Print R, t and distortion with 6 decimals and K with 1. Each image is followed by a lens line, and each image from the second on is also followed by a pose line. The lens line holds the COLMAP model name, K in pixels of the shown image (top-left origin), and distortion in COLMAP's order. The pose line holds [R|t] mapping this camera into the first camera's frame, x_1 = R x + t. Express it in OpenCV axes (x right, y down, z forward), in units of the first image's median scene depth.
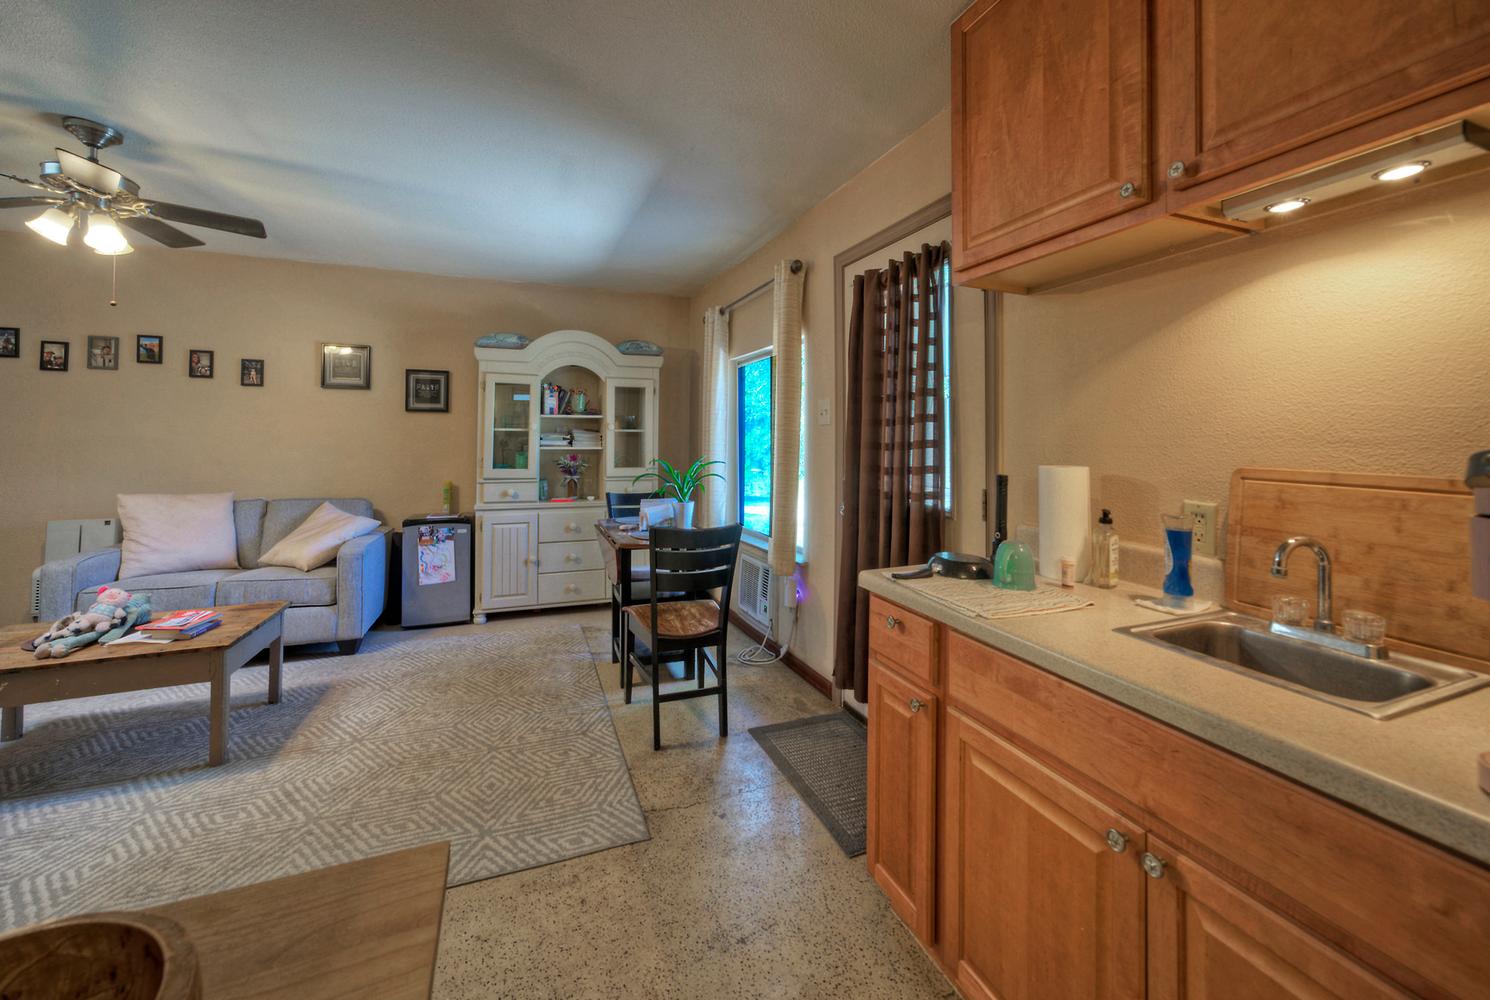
lens RADIAL K [[548.3, 0, 738.9], [0, 548.3, 471.3], [0, 0, 1]] dist [0.000030, 0.000112]
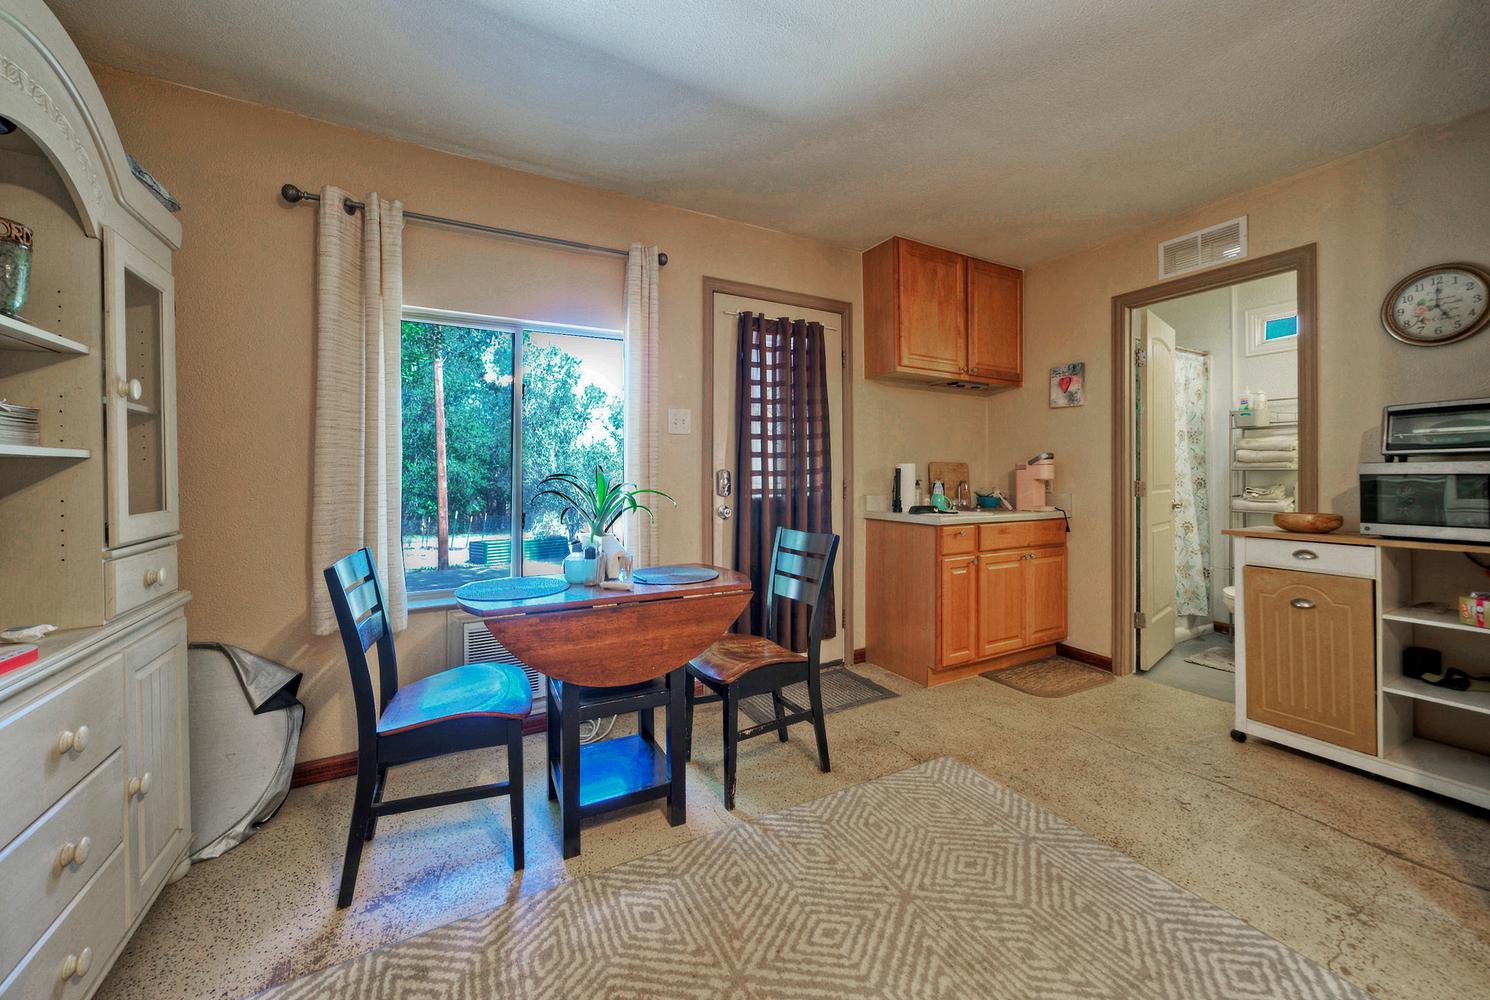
lens RADIAL K [[548.3, 0, 738.9], [0, 548.3, 471.3], [0, 0, 1]] dist [0.000030, 0.000112]
pose [[-0.110550, -0.007363, 0.993843, -0.684881], [0.049135, 0.998709, 0.012865, -0.014775], [-0.992655, 0.050255, -0.110045, 0.792445]]
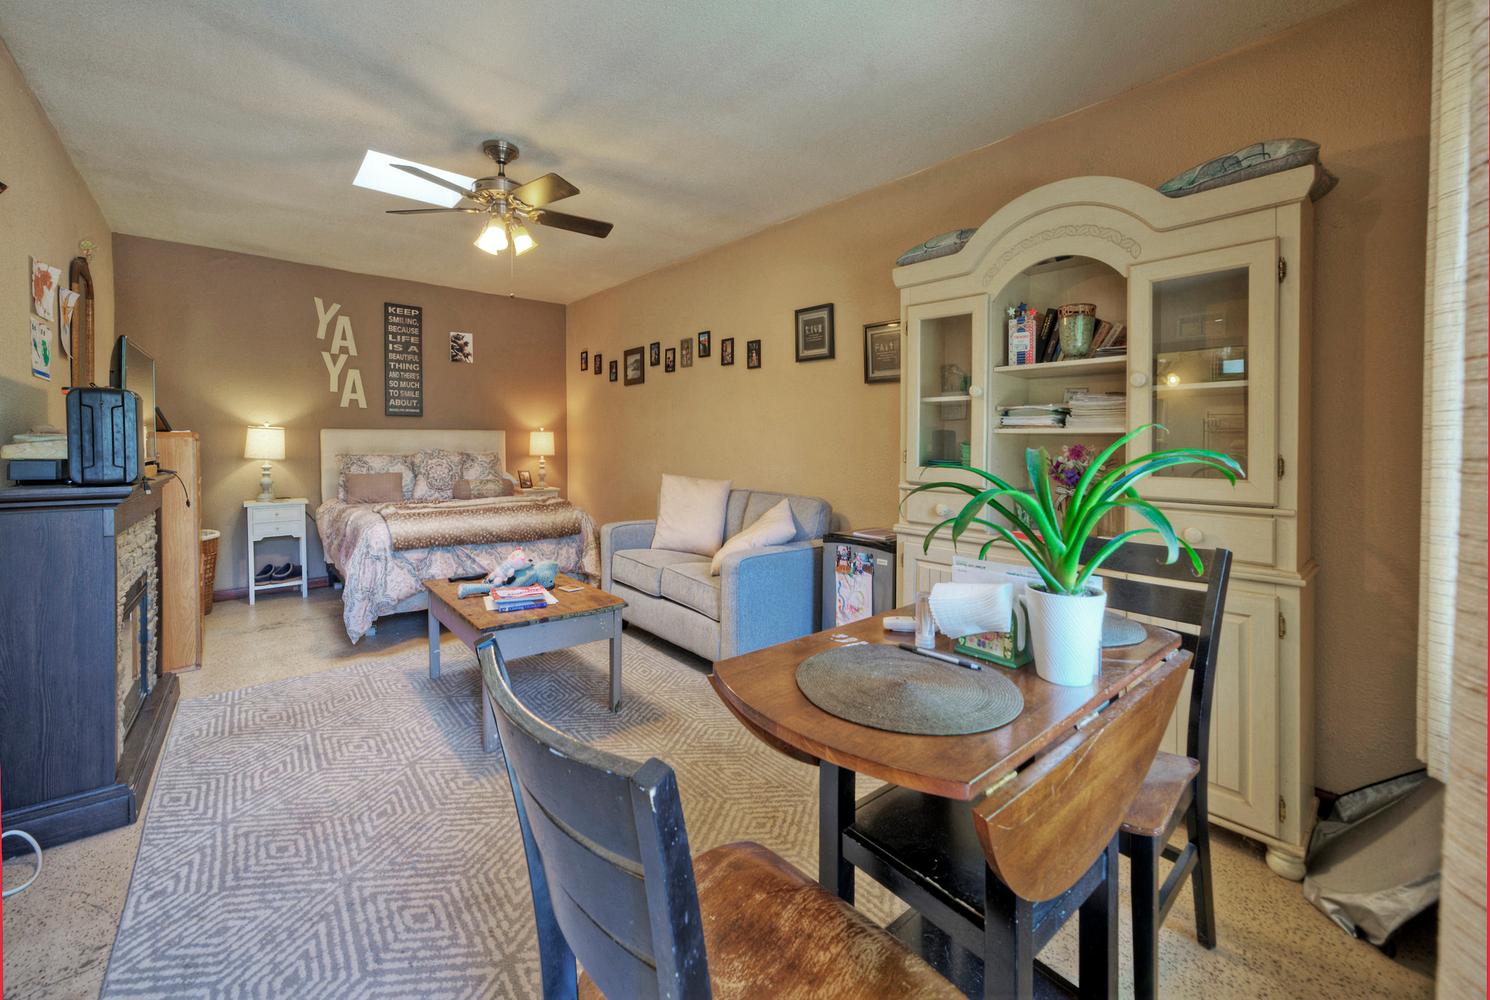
lens RADIAL K [[640.7, 0, 737.0], [0, 640.7, 443.0], [0, 0, 1]] dist [0.013521, 0.000183]
pose [[0.329779, 0.002999, -0.944053, 0.149731], [-0.053854, 0.998426, -0.015640, -0.008748], [0.942521, 0.055998, 0.329422, 0.618407]]
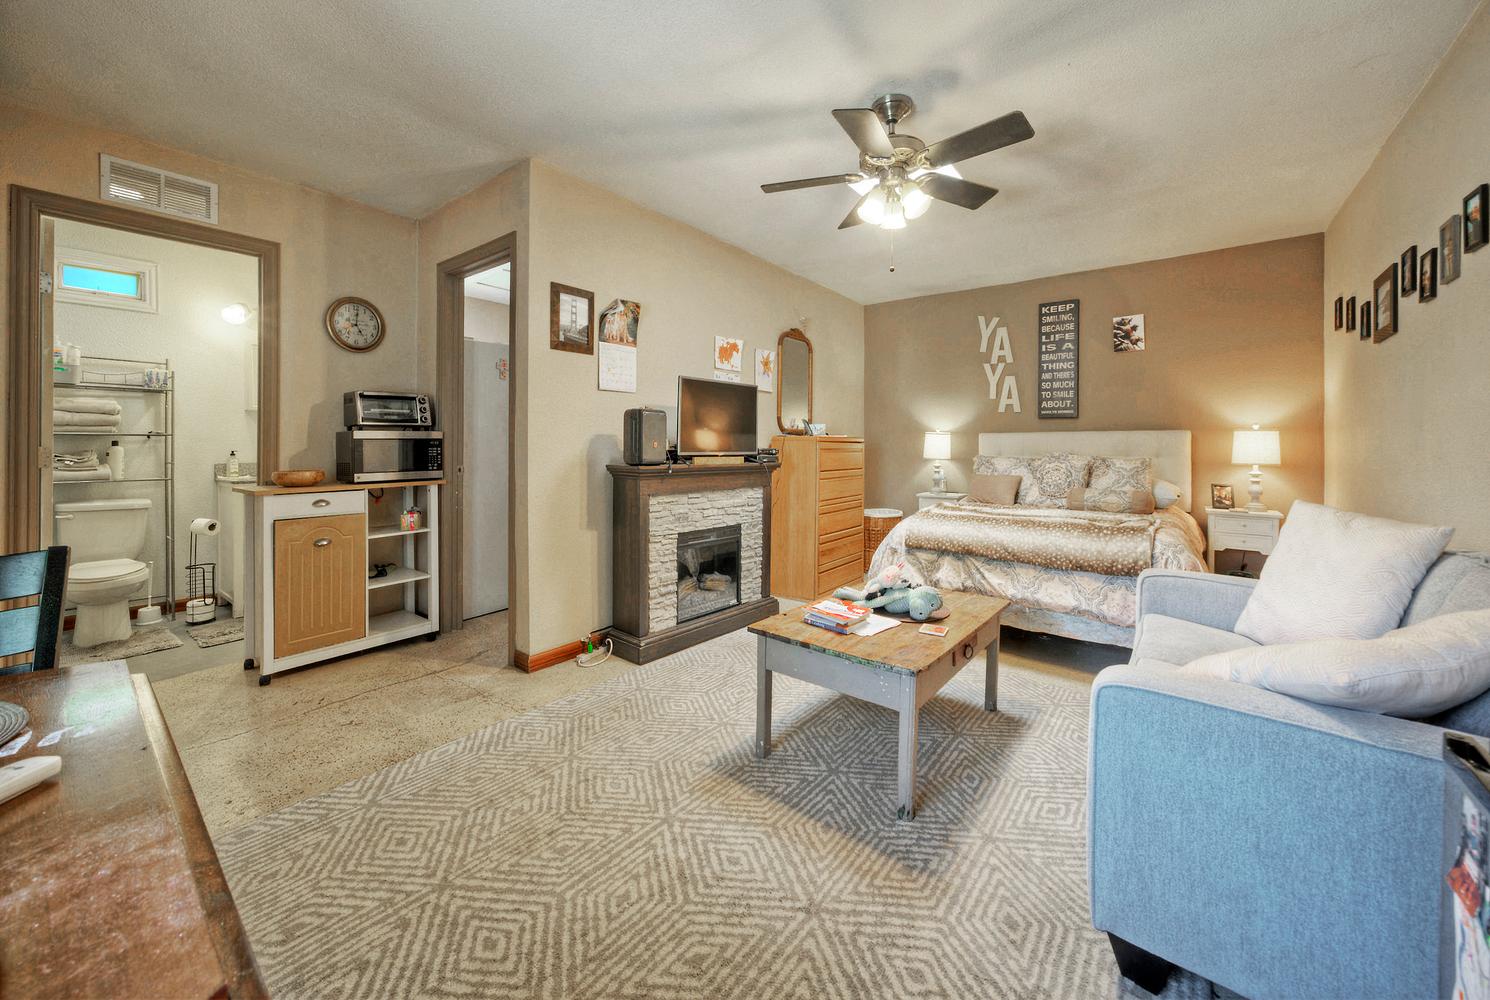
lens RADIAL K [[556.5, 0, 753.4], [0, 556.5, 449.3], [0, 0, 1]] dist [0.000392, 0.000214]
pose [[-0.867673, -0.008167, -0.497069, -0.277356], [-0.037196, 0.998129, 0.048530, -0.017617], [0.495742, 0.060597, -0.866353, 1.071658]]
